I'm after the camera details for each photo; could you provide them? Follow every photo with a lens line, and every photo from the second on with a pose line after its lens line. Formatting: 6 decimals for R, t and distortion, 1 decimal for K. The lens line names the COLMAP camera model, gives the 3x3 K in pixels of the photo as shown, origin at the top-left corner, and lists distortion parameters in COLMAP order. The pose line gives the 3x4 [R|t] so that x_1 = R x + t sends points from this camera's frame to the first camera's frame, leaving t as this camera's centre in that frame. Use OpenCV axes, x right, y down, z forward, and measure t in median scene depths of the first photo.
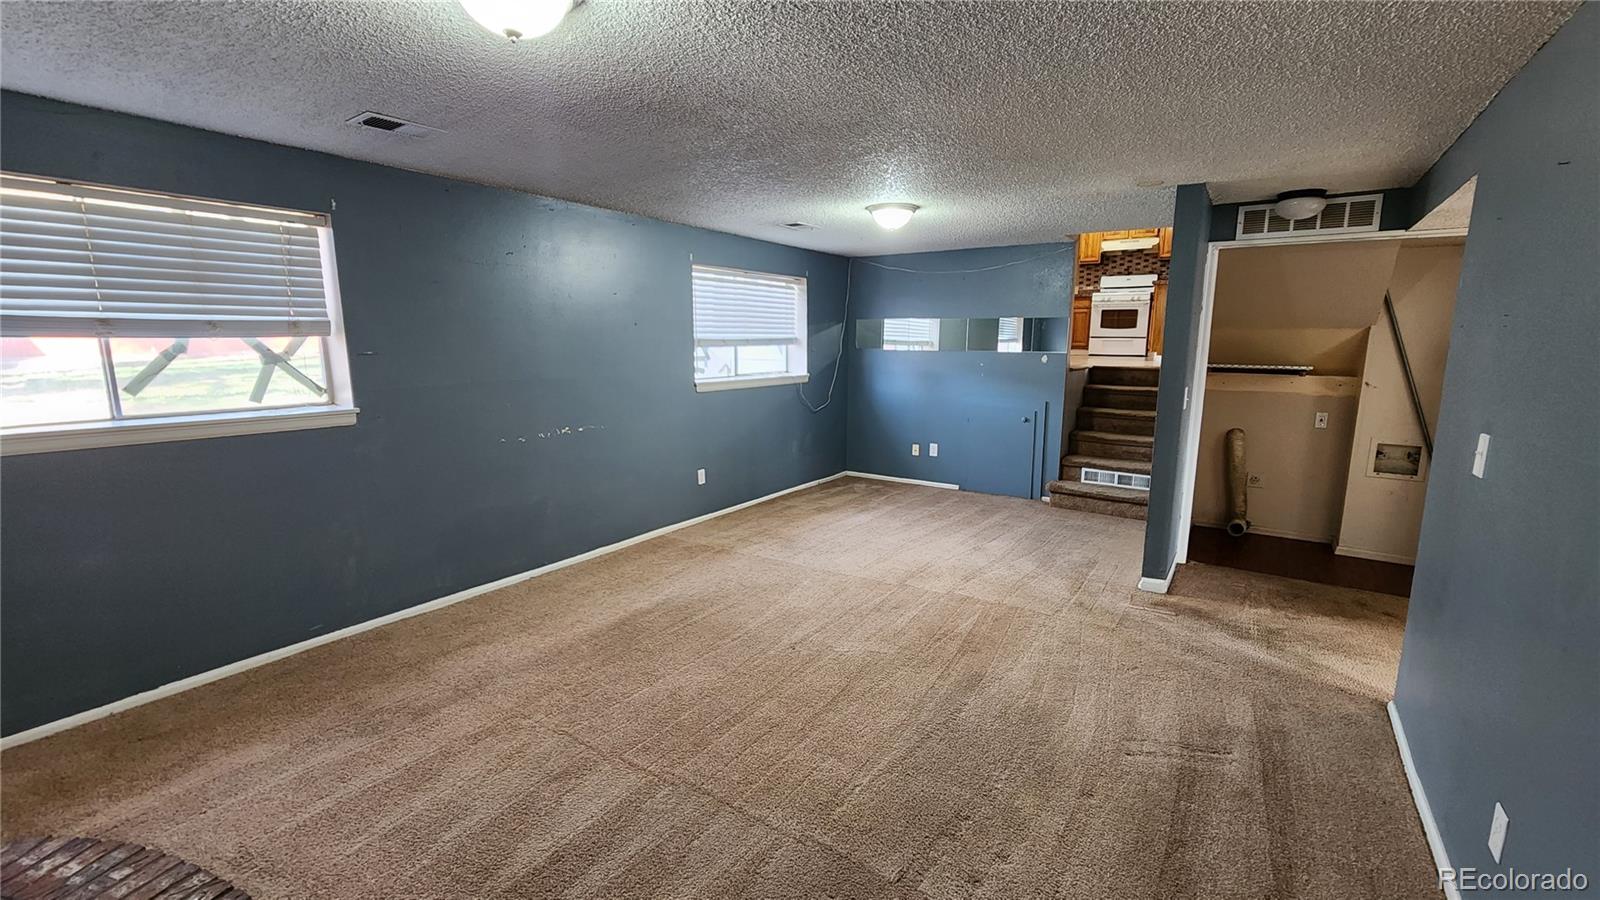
lens RADIAL K [[654.8, 0, 806.4], [0, 654.8, 444.0], [0, 0, 1]] dist [0.001748, -0.000004]
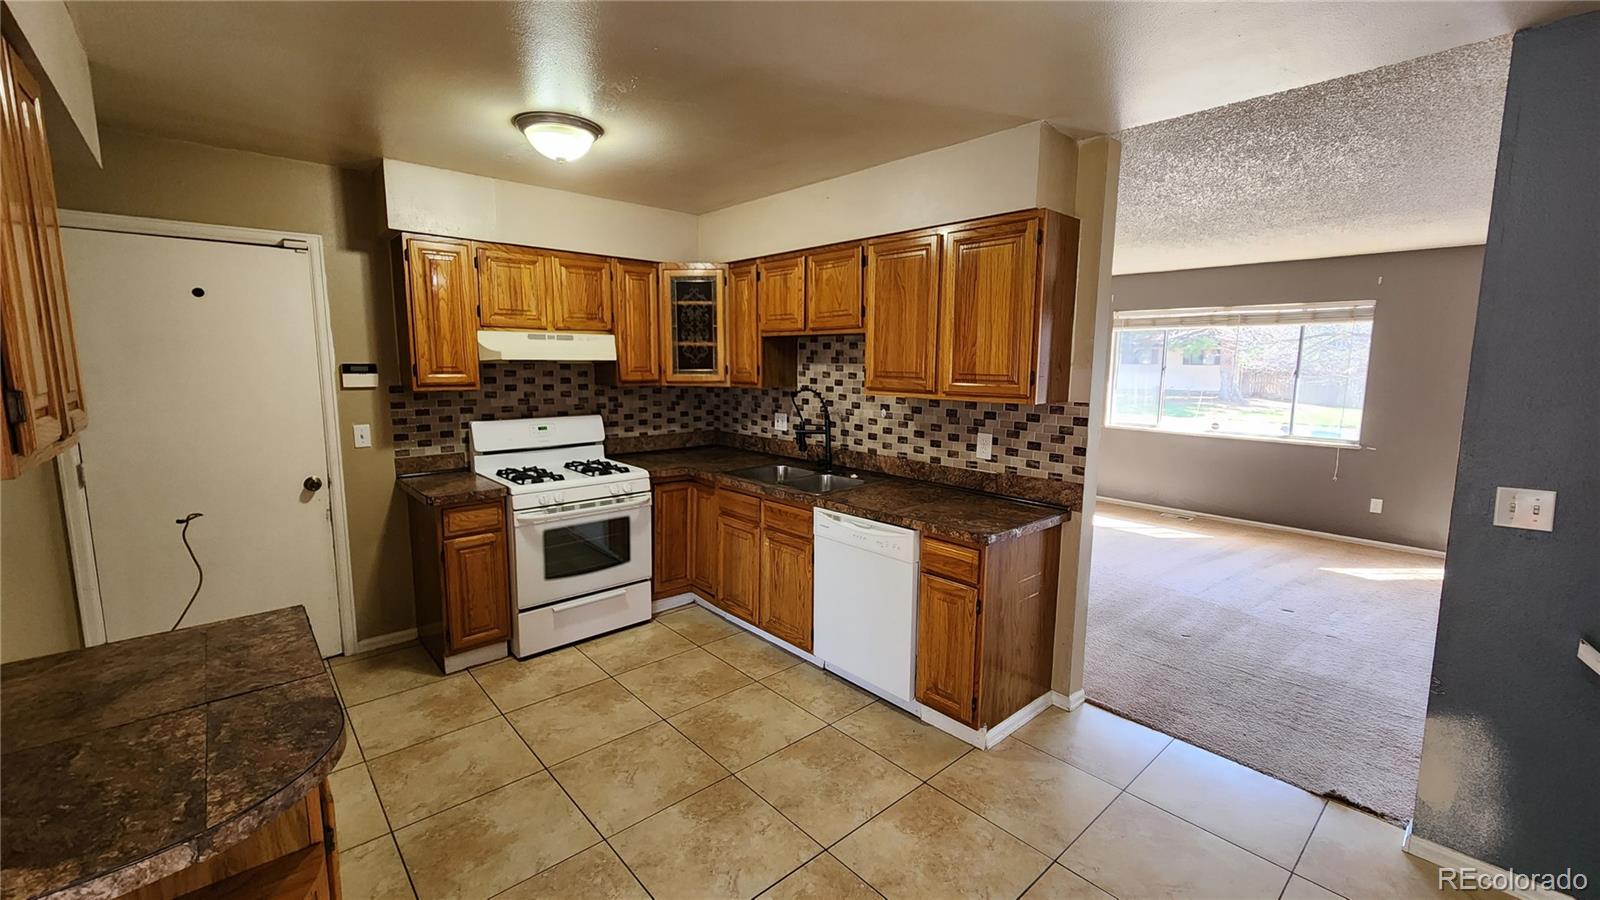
lens RADIAL K [[654.8, 0, 806.4], [0, 654.8, 444.0], [0, 0, 1]] dist [0.001748, -0.000004]
pose [[0.226306, -0.130650, 0.965255, 0.149385], [0.151543, 0.983620, 0.097606, -0.259589], [-0.962196, 0.124189, 0.242398, 0.763700]]
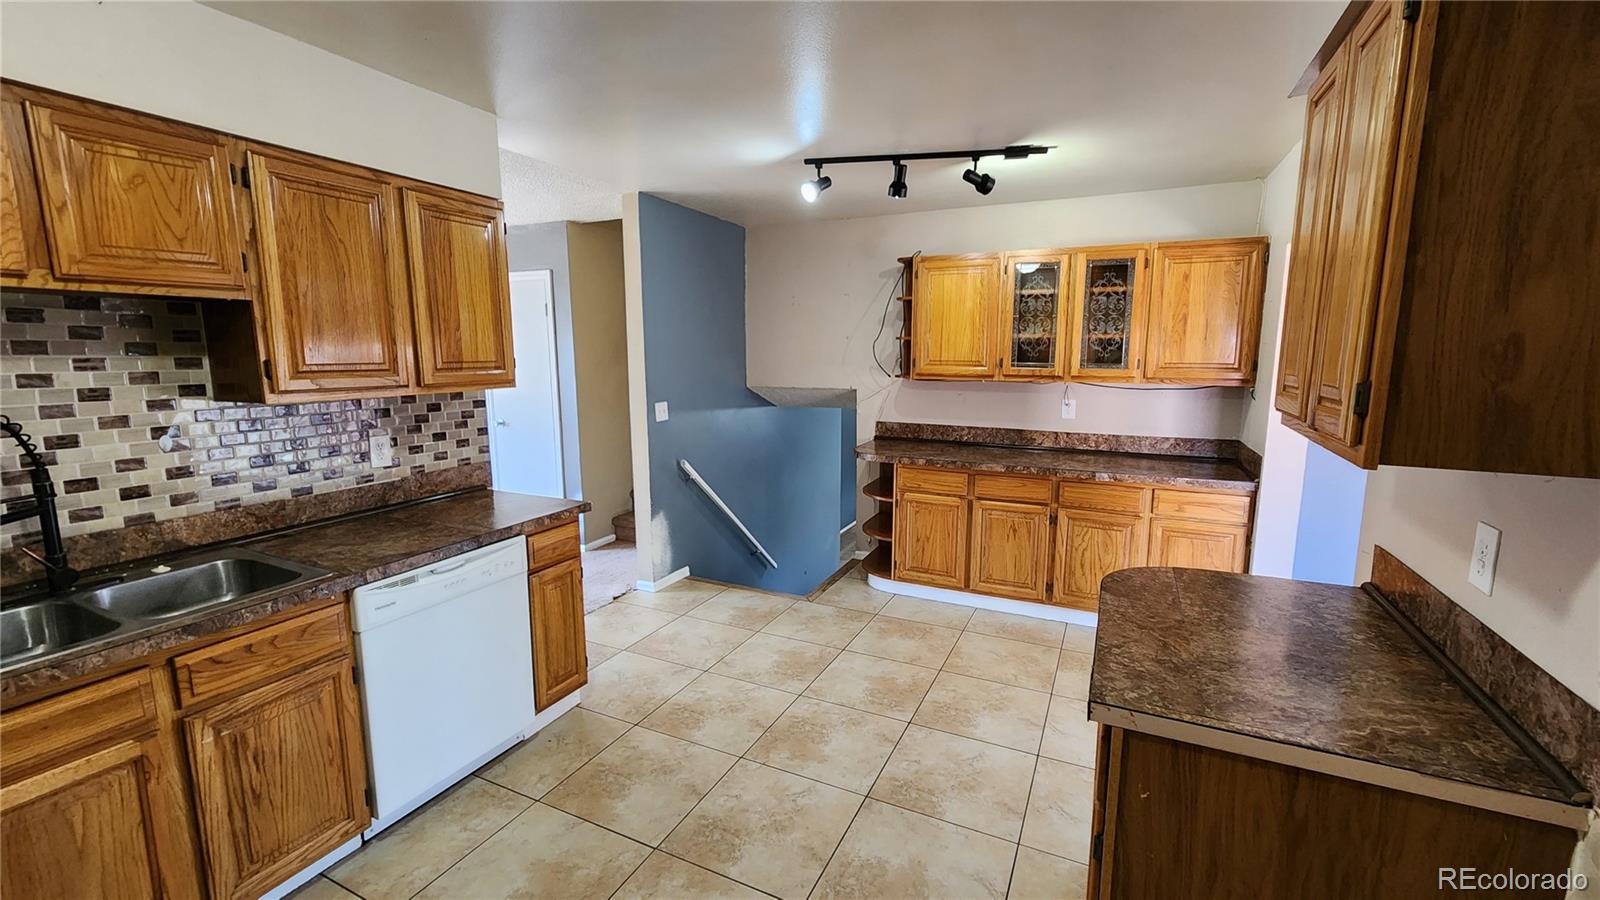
lens RADIAL K [[654.8, 0, 806.4], [0, 654.8, 444.0], [0, 0, 1]] dist [0.001748, -0.000004]
pose [[-0.987005, 0.019190, -0.159542, 0.581771], [-0.029913, 0.953548, 0.299751, -0.347736], [0.157883, 0.300628, -0.940583, 1.335351]]
